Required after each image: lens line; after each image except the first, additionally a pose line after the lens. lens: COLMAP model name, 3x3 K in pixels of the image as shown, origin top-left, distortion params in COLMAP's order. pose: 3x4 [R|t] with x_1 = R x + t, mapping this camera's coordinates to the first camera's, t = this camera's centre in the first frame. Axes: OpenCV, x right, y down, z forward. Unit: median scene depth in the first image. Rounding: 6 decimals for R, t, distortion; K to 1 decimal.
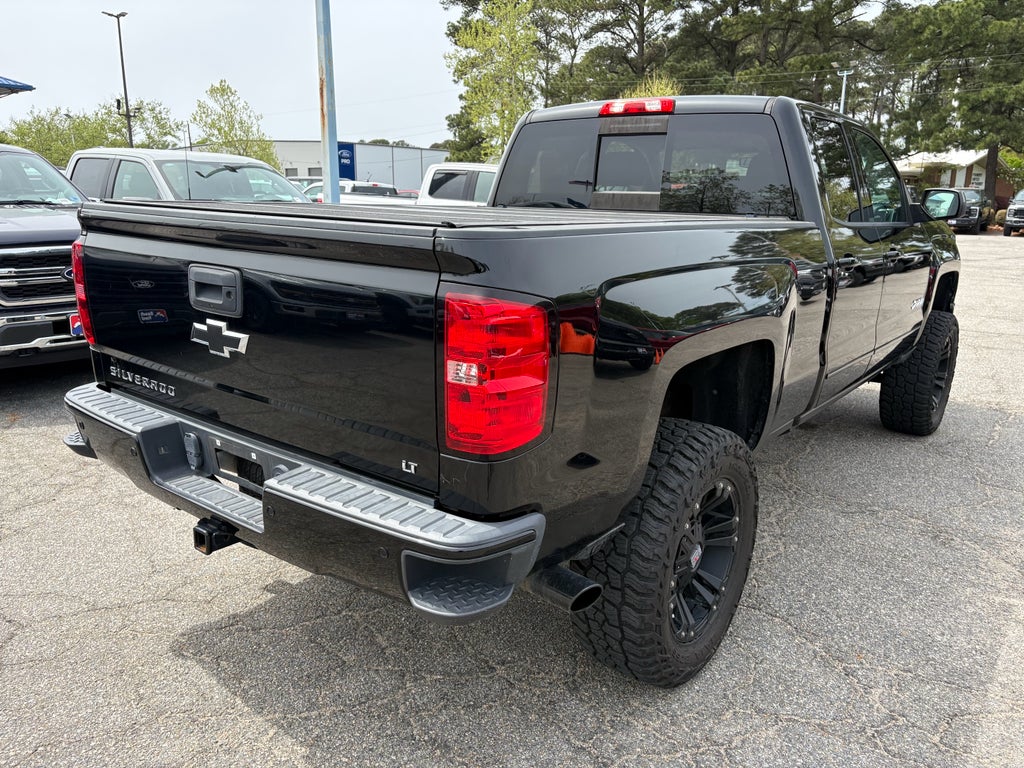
lens RADIAL K [[772.9, 0, 514.4], [0, 772.9, 383.1], [0, 0, 1]] dist [0.064146, -0.064539]
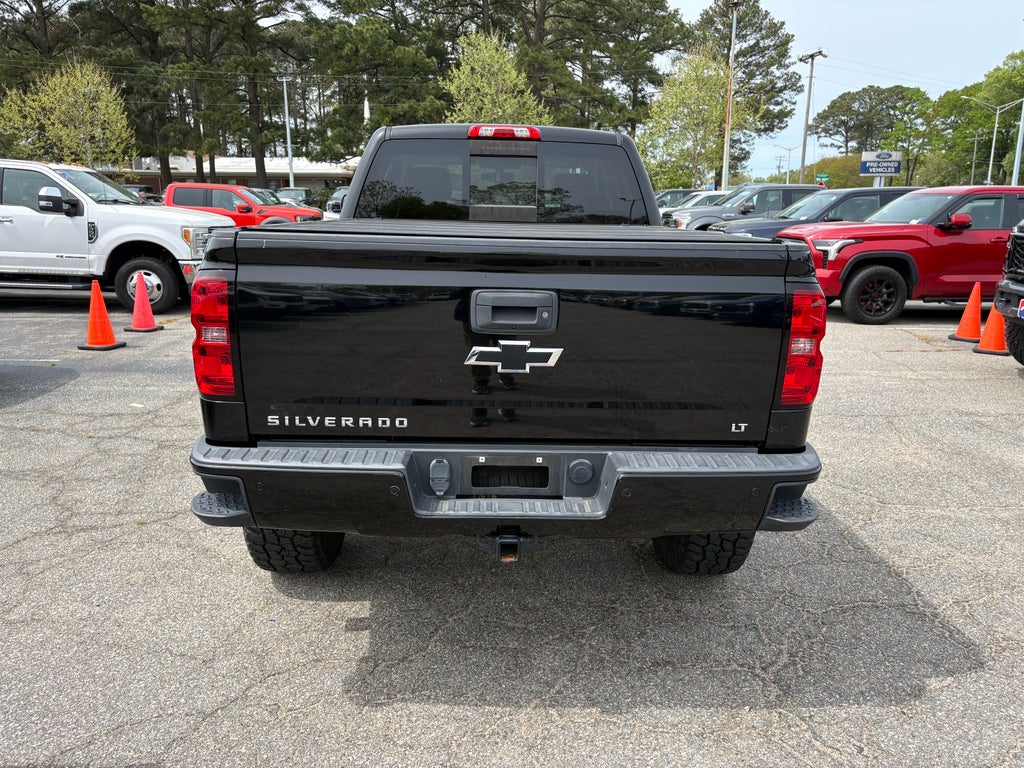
lens RADIAL K [[772.9, 0, 514.8], [0, 772.9, 381.3], [0, 0, 1]] dist [0.064146, -0.064539]
pose [[0.768264, -0.150248, 0.622251, -0.059874], [0.149813, 0.987270, 0.053418, -0.004658], [-0.622356, 0.052182, 0.780993, 0.010099]]
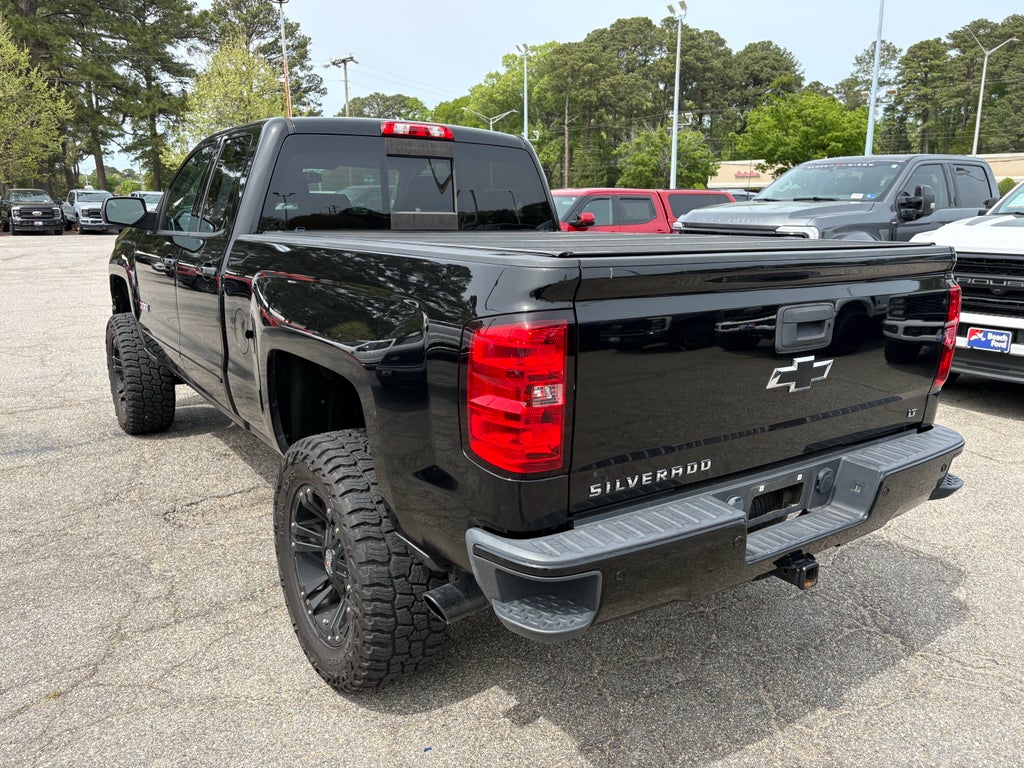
lens RADIAL K [[772.9, 0, 503.7], [0, 772.9, 382.3], [0, 0, 1]] dist [0.064146, -0.064539]
pose [[0.303750, -0.227932, 0.925085, -0.082750], [0.224961, 0.960665, 0.162833, -0.017257], [-0.925812, 0.158648, 0.343078, 0.058211]]
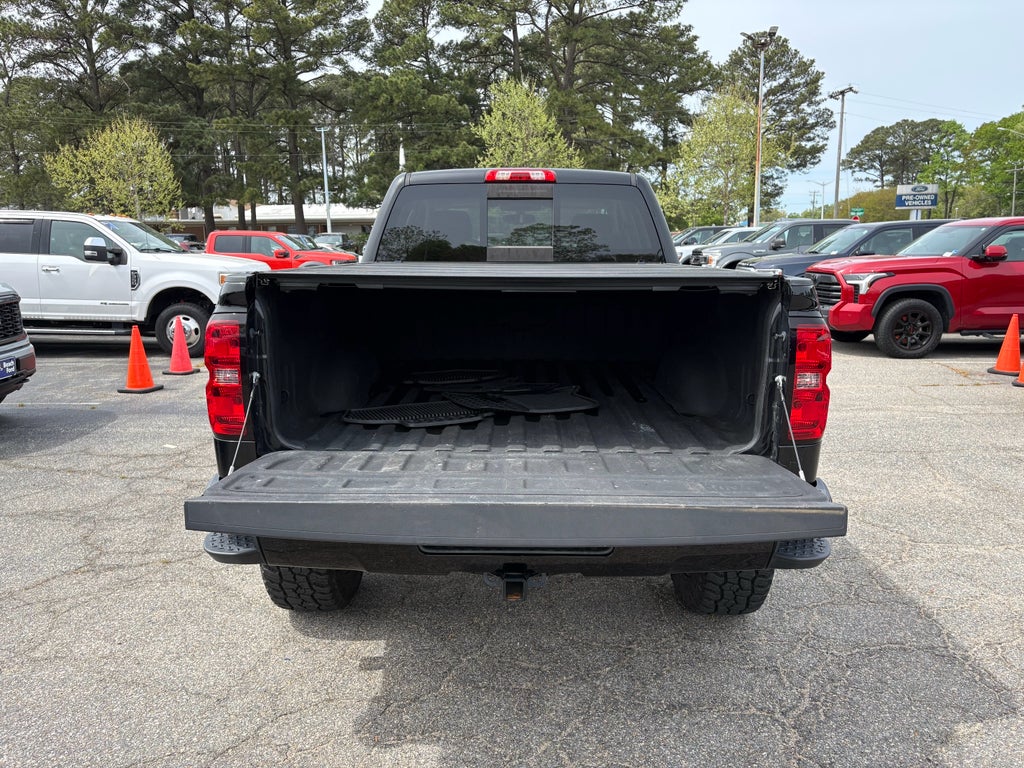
lens RADIAL K [[772.9, 0, 512.6], [0, 772.9, 379.7], [0, 0, 1]] dist [0.064146, -0.064539]
pose [[0.796097, -0.126694, 0.591758, -0.058371], [0.161032, 0.986935, -0.005337, -0.004180], [-0.583351, 0.099541, 0.806098, 0.008029]]
